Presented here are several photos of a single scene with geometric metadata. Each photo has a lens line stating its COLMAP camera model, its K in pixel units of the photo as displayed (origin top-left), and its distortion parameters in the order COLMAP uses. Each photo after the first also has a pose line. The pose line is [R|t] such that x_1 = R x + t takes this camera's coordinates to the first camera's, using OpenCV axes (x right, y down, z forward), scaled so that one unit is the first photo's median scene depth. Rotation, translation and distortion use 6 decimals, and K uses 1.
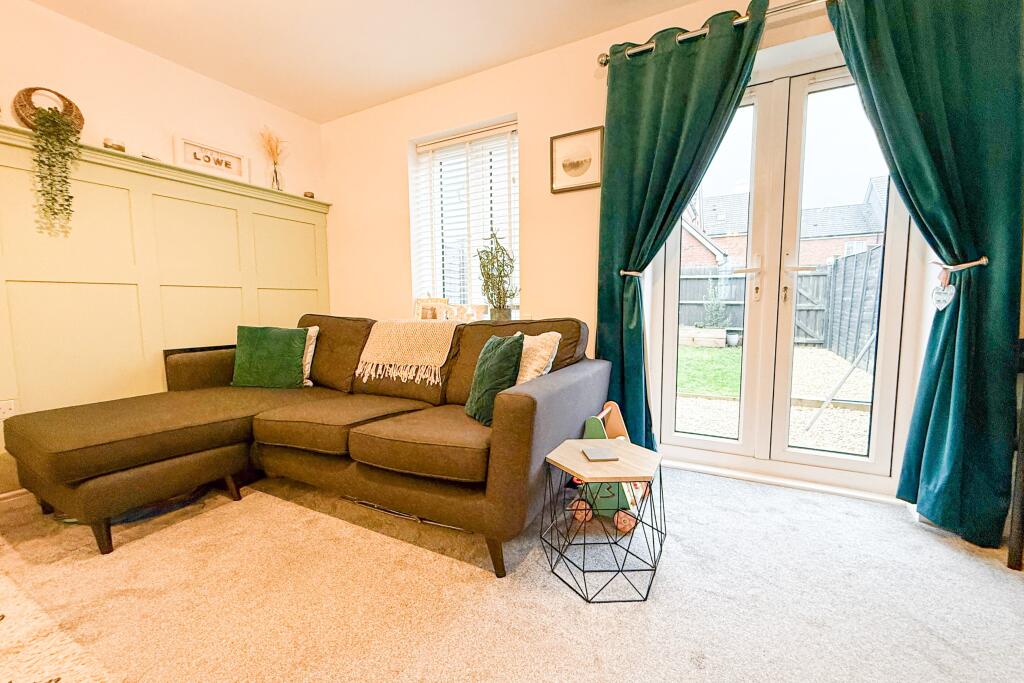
lens RADIAL K [[415.6, 0, 512.0], [0, 415.6, 341.5], [0, 0, 1]] dist [-0.001207, -0.000151]
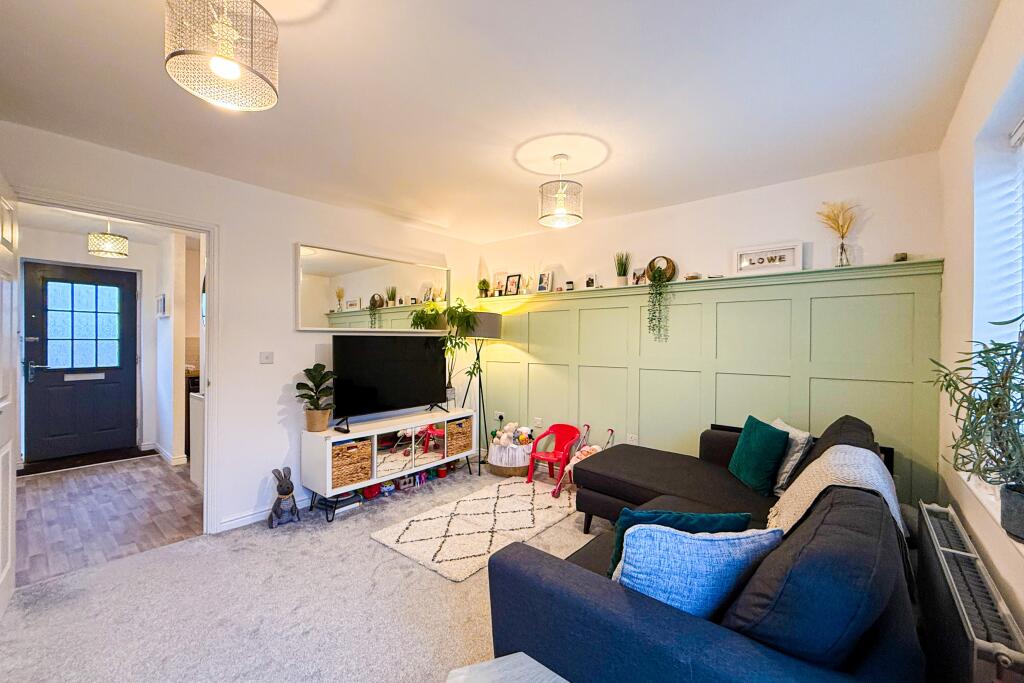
lens RADIAL K [[412.9, 0, 512.0], [0, 412.9, 341.5], [0, 0, 1]] dist [0.000429, -0.000012]
pose [[-0.218653, 0.005623, -0.975787, 0.626044], [-0.096118, 0.994996, 0.027271, -0.247387], [0.971057, 0.099753, -0.217018, 0.793839]]
